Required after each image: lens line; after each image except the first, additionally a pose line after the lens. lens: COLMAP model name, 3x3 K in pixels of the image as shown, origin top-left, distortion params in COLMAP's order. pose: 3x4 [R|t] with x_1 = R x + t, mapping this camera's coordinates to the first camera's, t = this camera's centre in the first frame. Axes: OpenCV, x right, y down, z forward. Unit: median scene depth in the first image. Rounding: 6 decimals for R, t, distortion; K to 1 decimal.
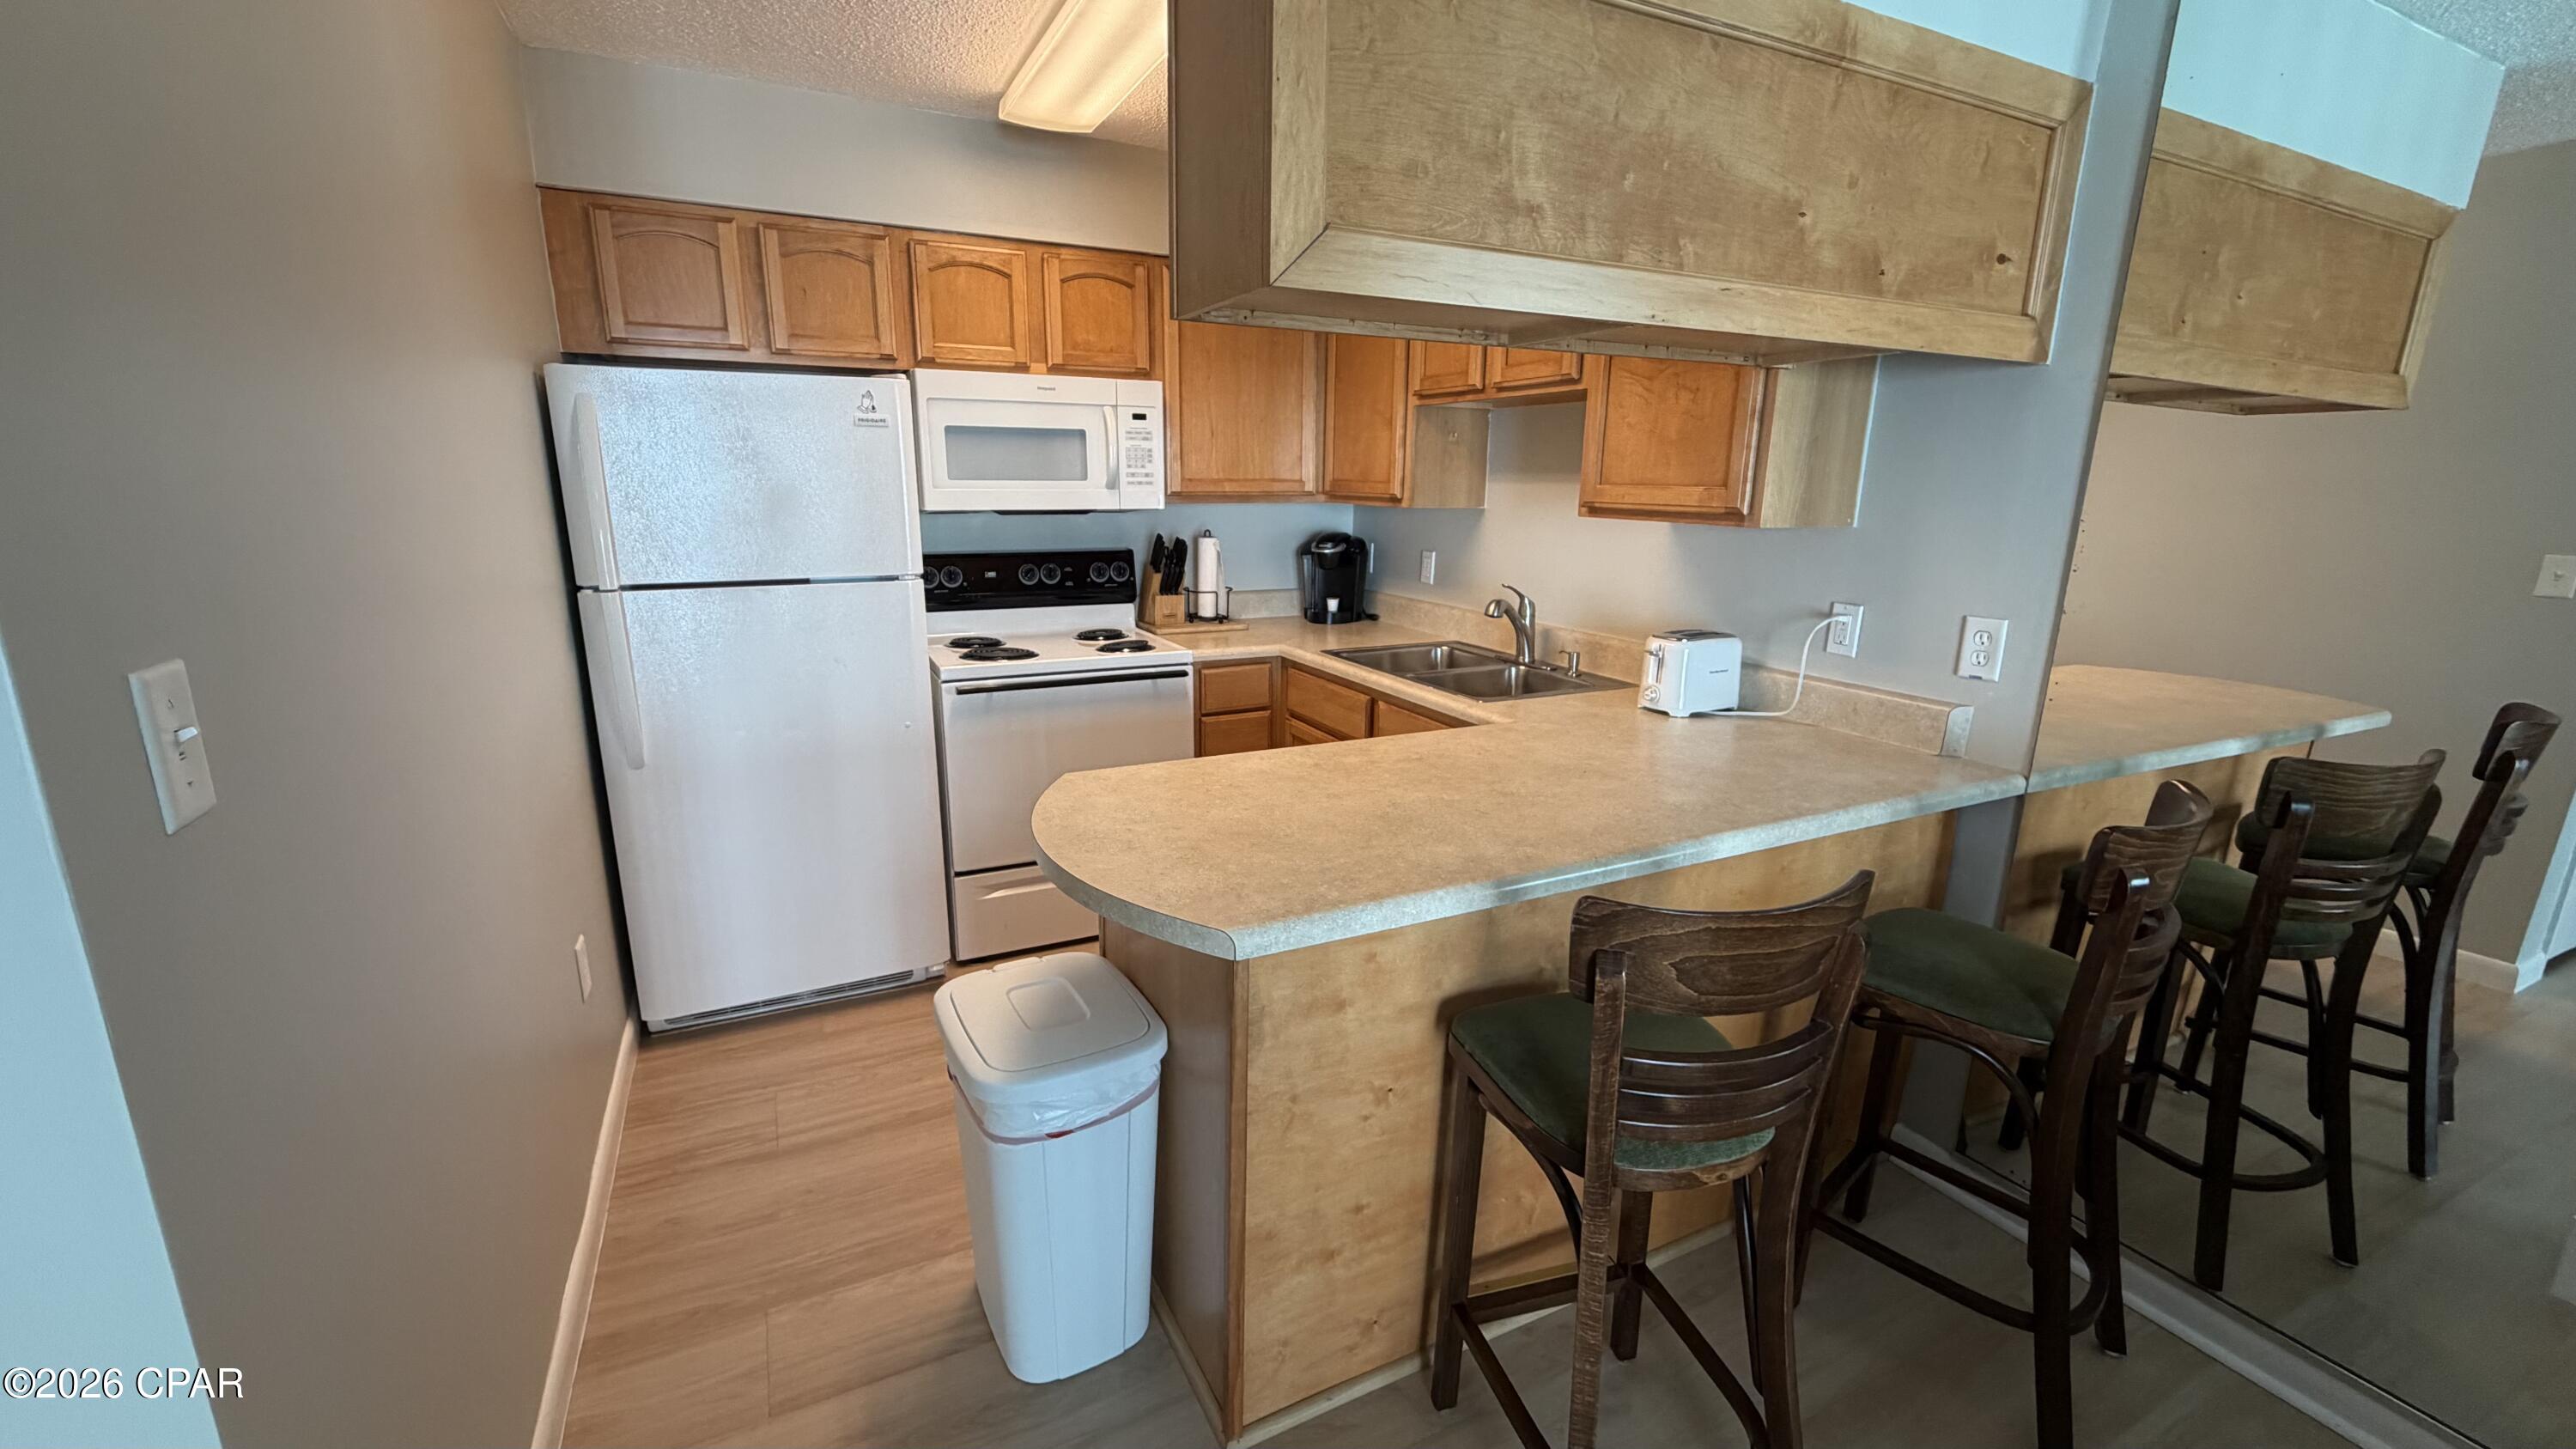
lens RADIAL K [[1026.3, 0, 1284.4], [0, 1026.3, 726.1], [0, 0, 1]] dist [-0.000952, -0.000151]
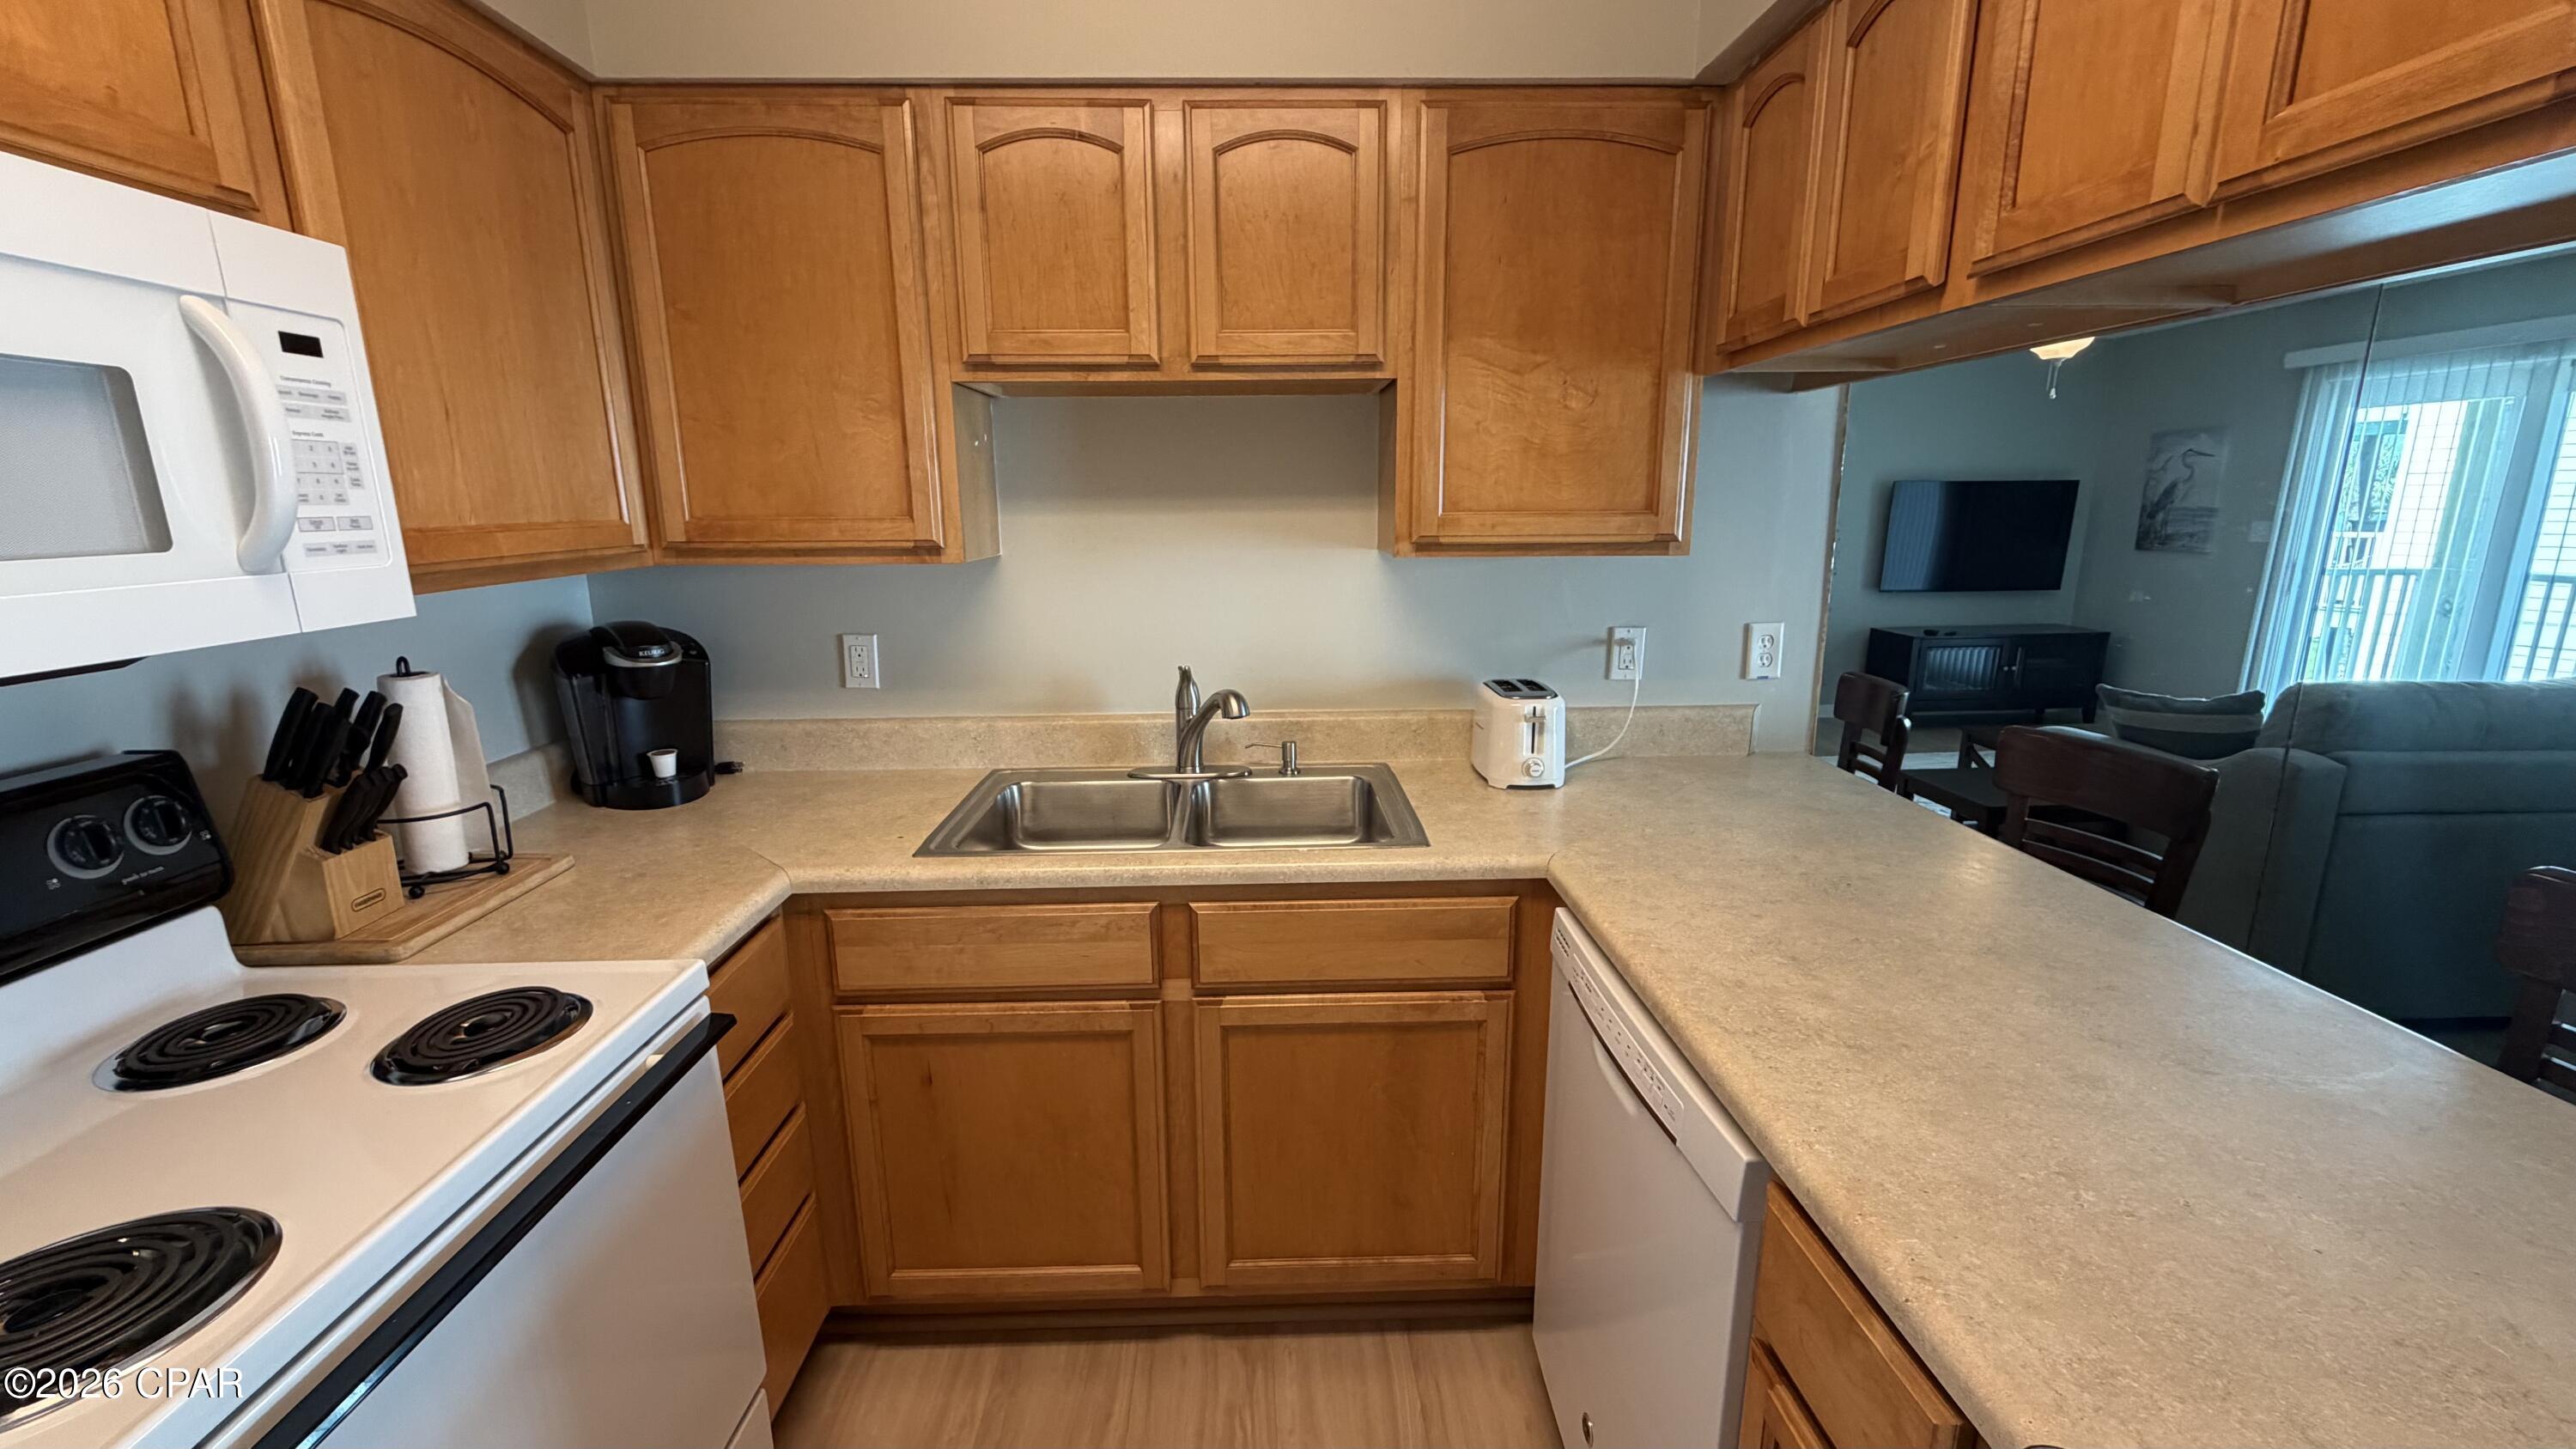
lens RADIAL K [[1026.3, 0, 1283.8], [0, 1026.3, 724.9], [0, 0, 1]] dist [-0.000952, -0.000151]
pose [[0.419587, -0.212229, 0.882557, -0.317719], [0.227266, 0.965878, 0.124218, -0.155515], [-0.878804, 0.148455, 0.453502, 0.598520]]
